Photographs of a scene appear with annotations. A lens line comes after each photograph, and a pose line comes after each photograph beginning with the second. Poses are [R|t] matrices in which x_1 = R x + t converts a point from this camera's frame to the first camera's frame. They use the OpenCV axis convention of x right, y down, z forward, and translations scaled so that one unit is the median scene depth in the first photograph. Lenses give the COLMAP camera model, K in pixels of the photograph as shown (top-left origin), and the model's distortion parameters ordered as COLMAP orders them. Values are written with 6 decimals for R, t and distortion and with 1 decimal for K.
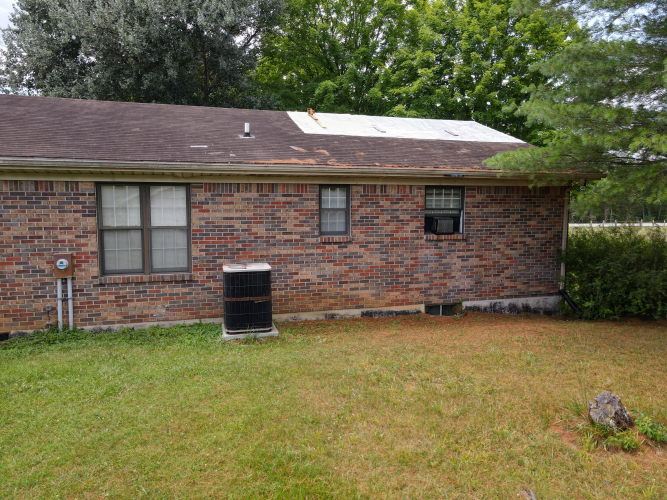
lens RADIAL K [[471.1, 0, 334.2], [0, 471.1, 238.1], [0, 0, 1]] dist [0.006810, 0.002706]
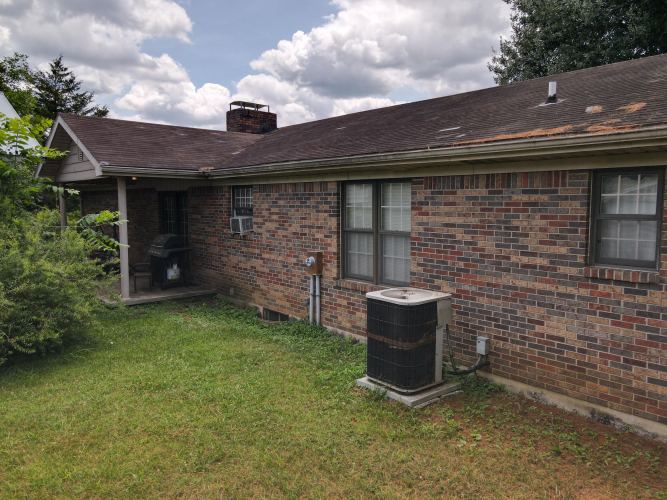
lens RADIAL K [[471.1, 0, 334.2], [0, 471.1, 238.1], [0, 0, 1]] dist [0.006810, 0.002706]
pose [[0.461992, 0.073319, -0.883848, 0.329107], [-0.060499, 0.996861, 0.051070, -0.047767], [0.884818, 0.029877, 0.464977, 0.506869]]
